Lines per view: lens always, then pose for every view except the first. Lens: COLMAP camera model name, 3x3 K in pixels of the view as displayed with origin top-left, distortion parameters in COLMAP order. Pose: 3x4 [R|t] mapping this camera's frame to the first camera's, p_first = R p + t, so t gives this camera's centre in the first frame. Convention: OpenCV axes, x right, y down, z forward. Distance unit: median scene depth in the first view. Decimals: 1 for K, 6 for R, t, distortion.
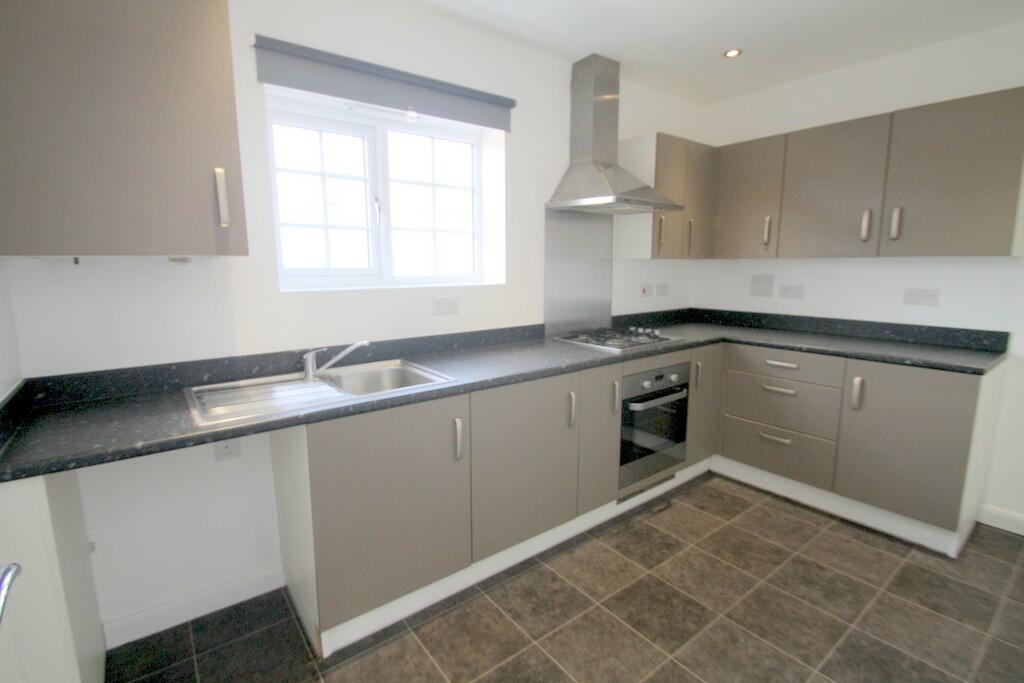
lens RADIAL K [[479.0, 0, 497.9], [0, 479.0, 339.9], [0, 0, 1]] dist [0.009682, -0.014709]
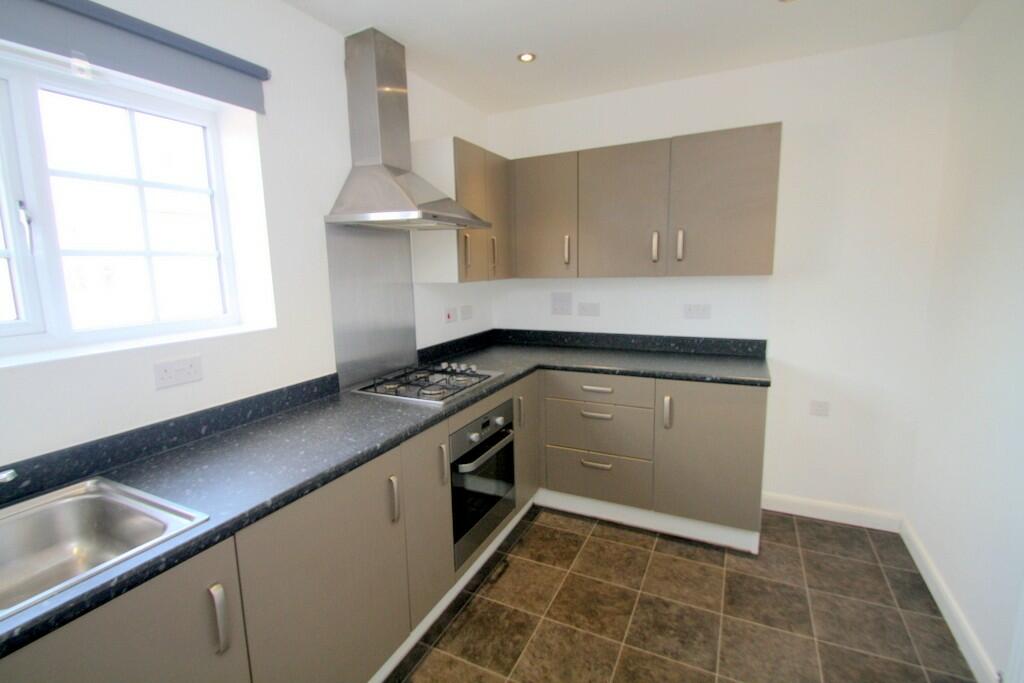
lens RADIAL K [[479.0, 0, 497.9], [0, 479.0, 339.9], [0, 0, 1]] dist [0.009682, -0.014709]
pose [[0.896016, -0.085207, 0.435770, -0.002400], [0.089773, 0.995911, 0.010144, -0.079680], [-0.434852, 0.030031, 0.900001, 0.225623]]
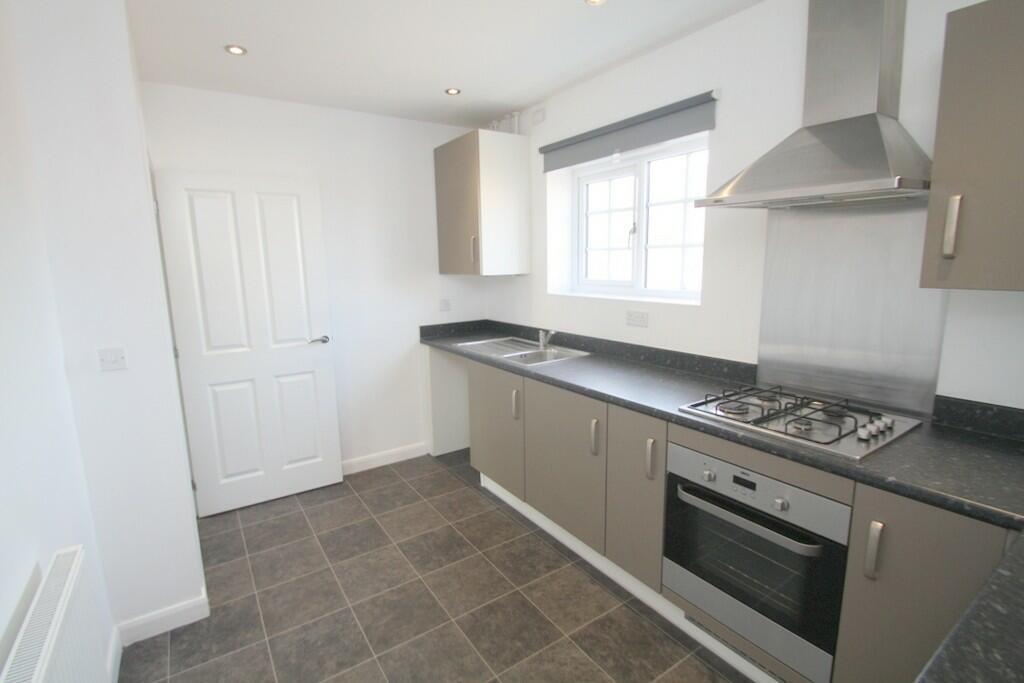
lens RADIAL K [[479.0, 0, 497.9], [0, 479.0, 339.9], [0, 0, 1]] dist [0.009682, -0.014709]
pose [[-0.061282, 0.171206, -0.983328, 0.944621], [-0.140083, 0.973953, 0.178304, -0.166462], [0.988241, 0.148675, -0.035703, 0.701892]]
